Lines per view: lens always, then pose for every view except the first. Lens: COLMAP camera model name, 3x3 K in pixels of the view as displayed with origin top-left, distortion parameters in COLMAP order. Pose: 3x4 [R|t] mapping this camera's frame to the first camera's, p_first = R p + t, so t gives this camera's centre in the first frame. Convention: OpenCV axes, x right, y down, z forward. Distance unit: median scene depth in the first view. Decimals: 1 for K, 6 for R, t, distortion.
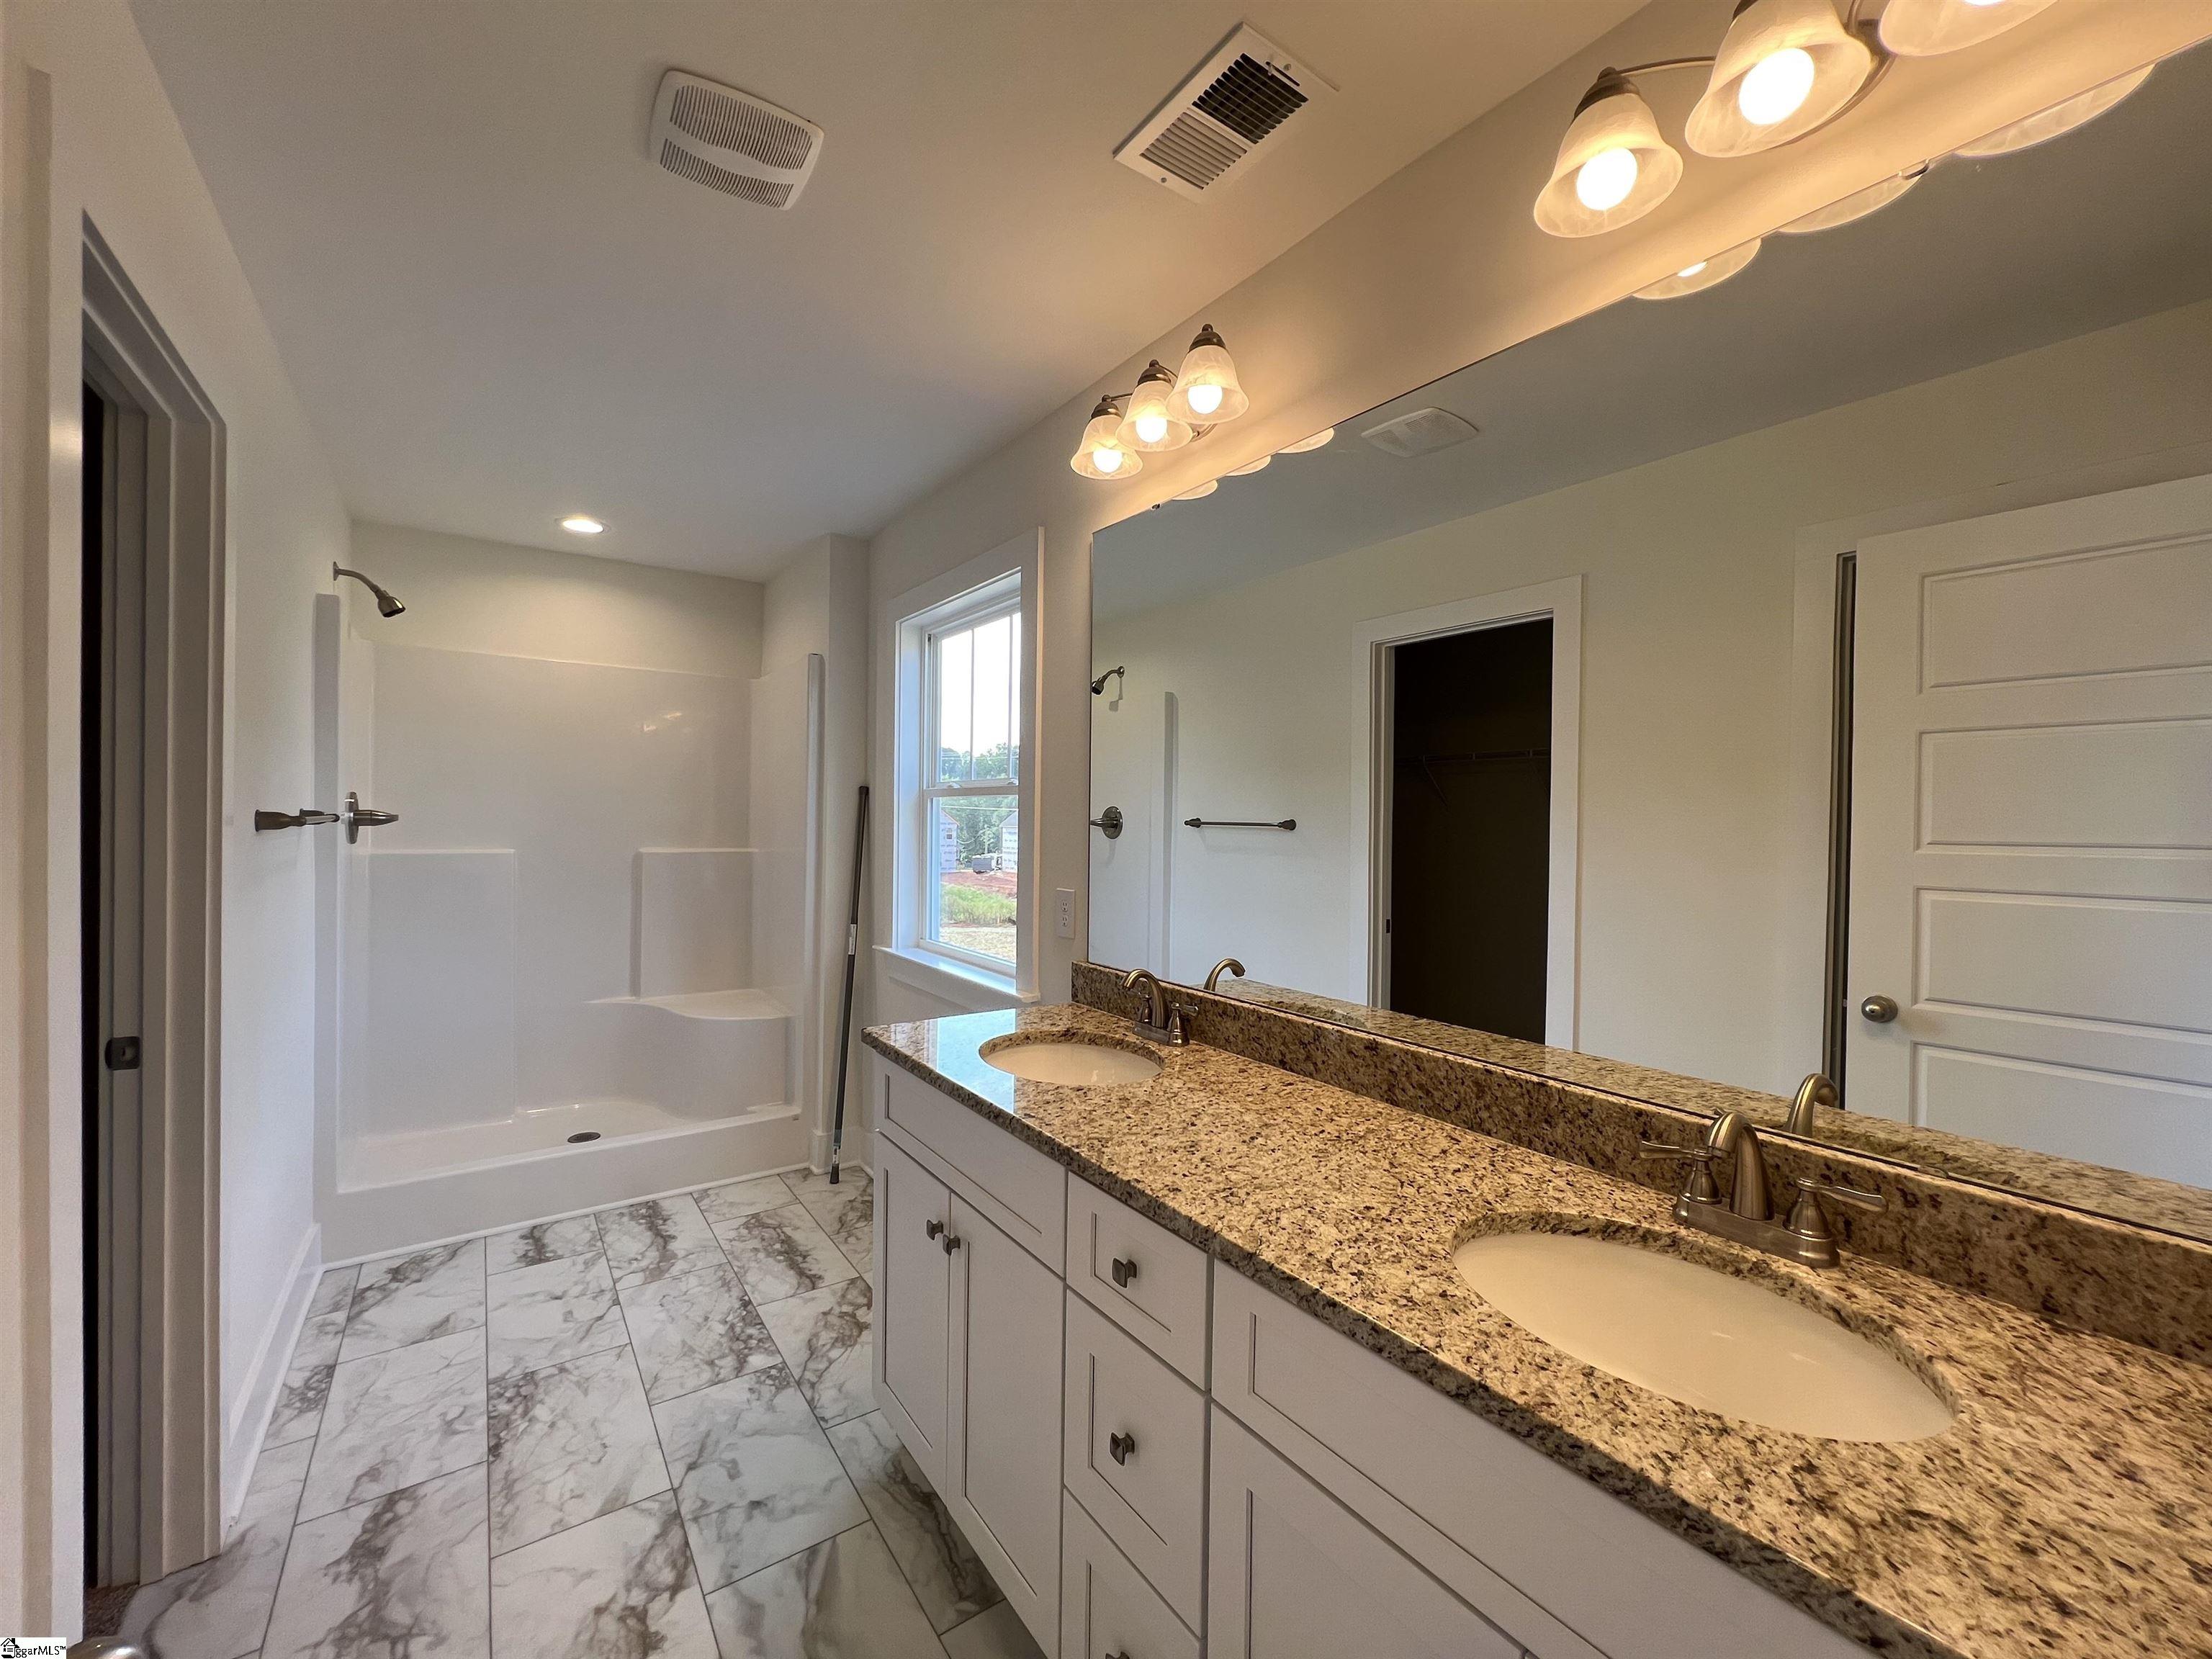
lens RADIAL K [[882.9, 0, 1100.3], [0, 882.9, 824.6], [0, 0, 1]] dist [-0.001841, 0.000516]
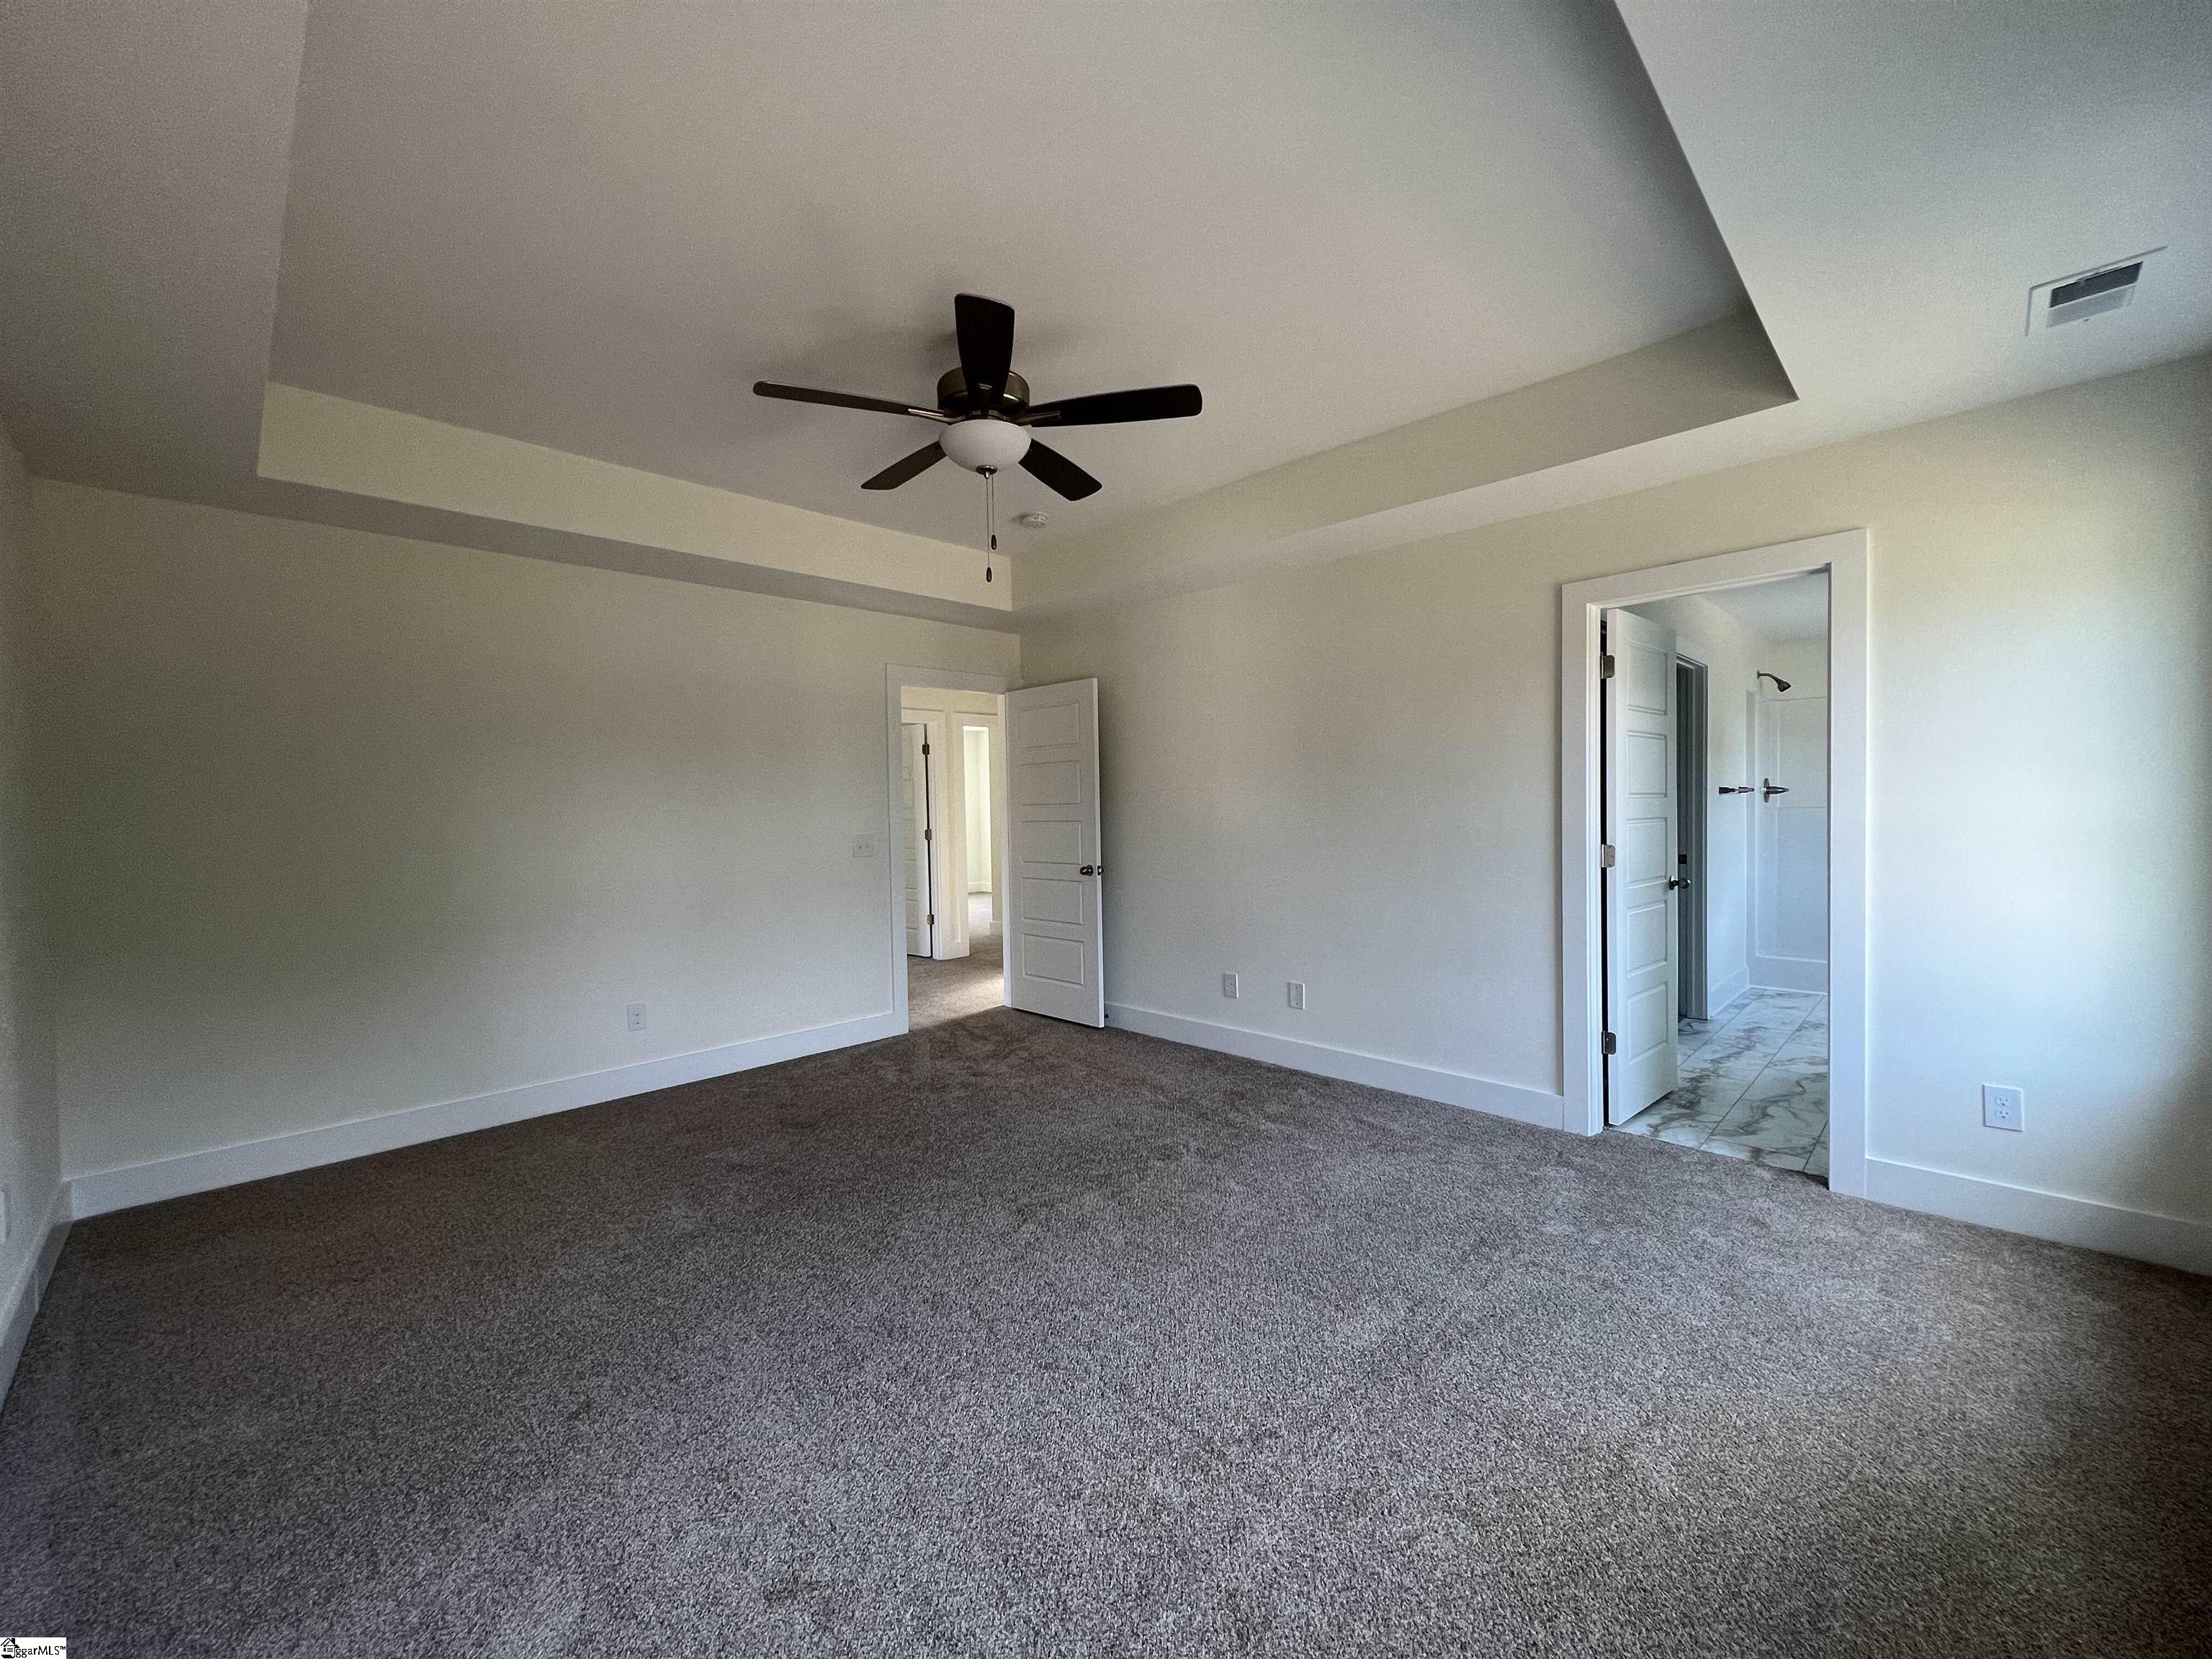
lens RADIAL K [[893.7, 0, 1103.7], [0, 893.7, 829.1], [0, 0, 1]] dist [-0.000778, 0.001644]
pose [[0.167538, 0.012205, -0.985790, 1.113534], [0.012169, 0.999822, 0.014447, 0.039697], [0.985791, -0.014417, 0.167359, -1.031392]]
